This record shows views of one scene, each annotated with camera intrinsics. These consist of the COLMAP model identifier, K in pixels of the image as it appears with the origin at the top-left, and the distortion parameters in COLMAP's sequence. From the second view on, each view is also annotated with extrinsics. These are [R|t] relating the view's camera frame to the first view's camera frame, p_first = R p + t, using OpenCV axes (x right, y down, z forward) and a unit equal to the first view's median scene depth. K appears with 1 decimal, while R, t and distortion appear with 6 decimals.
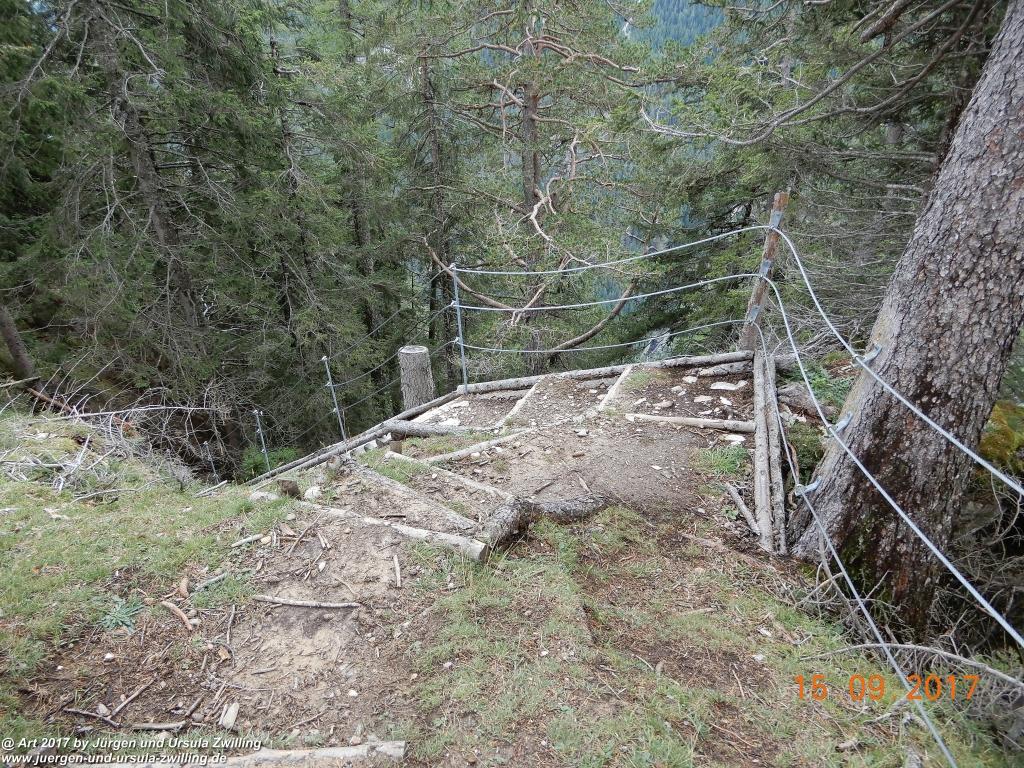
lens RADIAL K [[724.3, 0, 512.0], [0, 724.3, 384.0], [0, 0, 1]] dist [-0.009961, 0.007337]
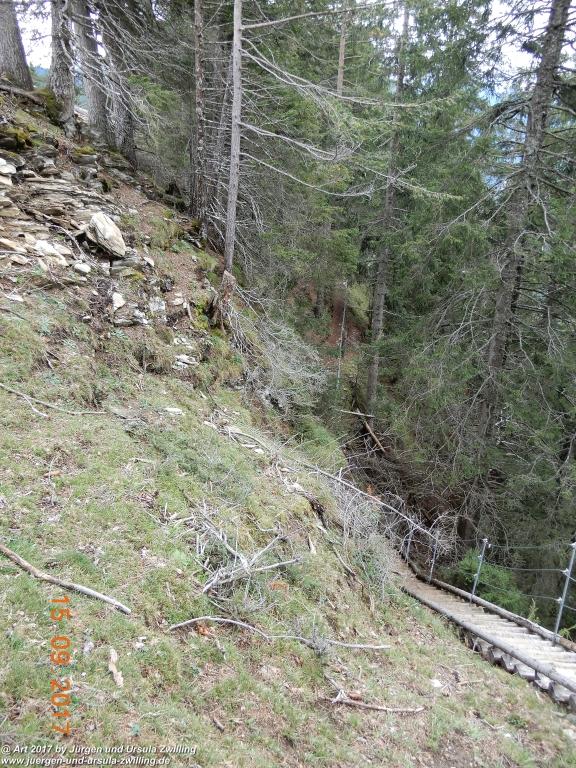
lens RADIAL K [[540.6, 0, 288.0], [0, 540.6, 384.0], [0, 0, 1]] dist [0.002980, -0.004918]
pose [[0.631015, 0.346139, -0.694268, -0.051999], [-0.449162, 0.892691, 0.036826, -0.044805], [0.632513, 0.288601, 0.718774, 0.140835]]
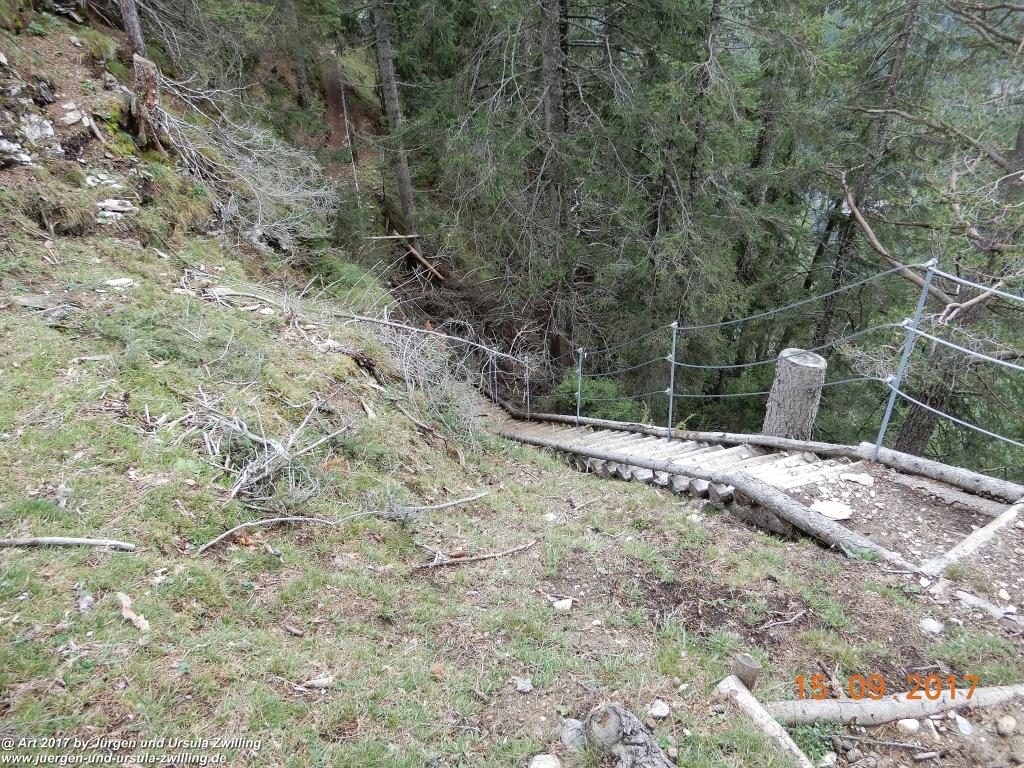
lens RADIAL K [[724.3, 0, 512.0], [0, 724.3, 384.0], [0, 0, 1]] dist [-0.009961, 0.007337]
pose [[0.858020, 0.304117, -0.413901, -0.043102], [-0.251635, 0.951421, 0.177421, -0.038294], [0.447751, -0.048079, 0.892865, 0.145410]]
